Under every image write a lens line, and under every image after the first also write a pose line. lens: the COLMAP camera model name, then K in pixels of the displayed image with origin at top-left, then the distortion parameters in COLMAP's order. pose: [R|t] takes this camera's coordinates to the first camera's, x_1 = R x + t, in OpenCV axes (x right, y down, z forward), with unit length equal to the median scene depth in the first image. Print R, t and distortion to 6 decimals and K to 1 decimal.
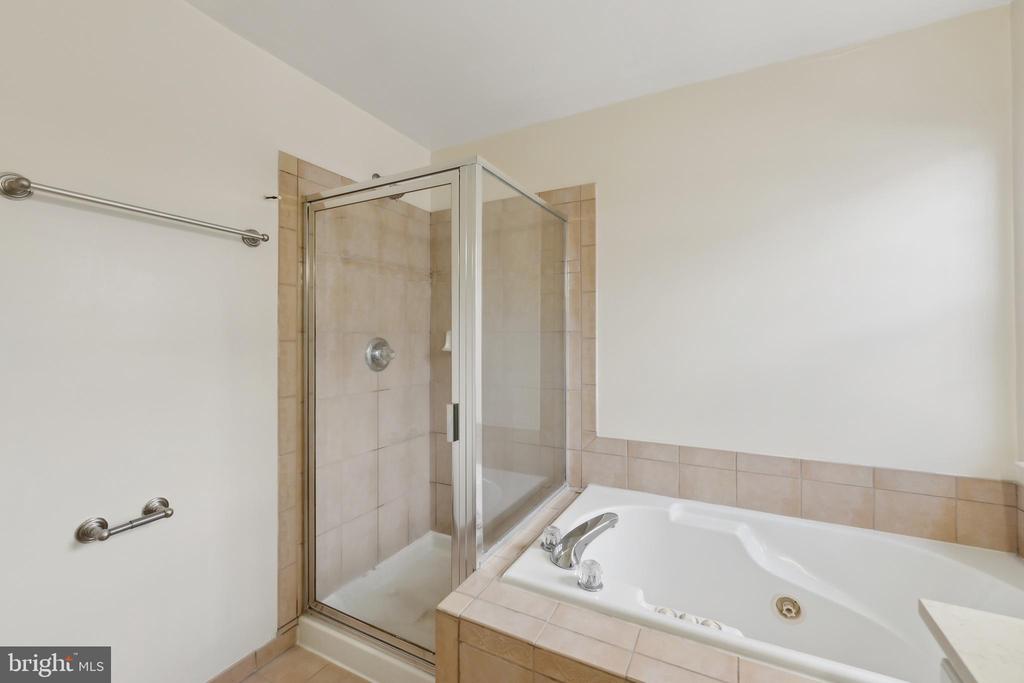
lens RADIAL K [[416.1, 0, 510.6], [0, 416.1, 337.1], [0, 0, 1]] dist [-0.002698, -0.000546]
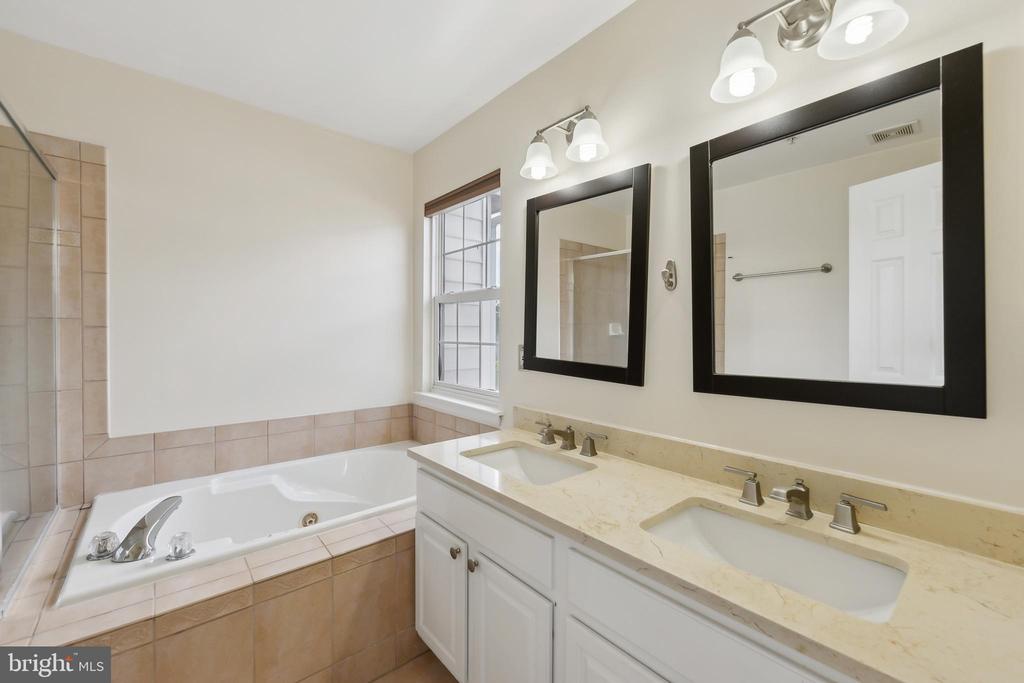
lens RADIAL K [[416.1, 0, 510.6], [0, 416.1, 337.1], [0, 0, 1]] dist [-0.002698, -0.000546]
pose [[0.373954, -0.008235, 0.927411, -0.294566], [-0.014816, 0.999780, 0.014852, -0.001222], [-0.927329, -0.019294, 0.373750, -0.116115]]
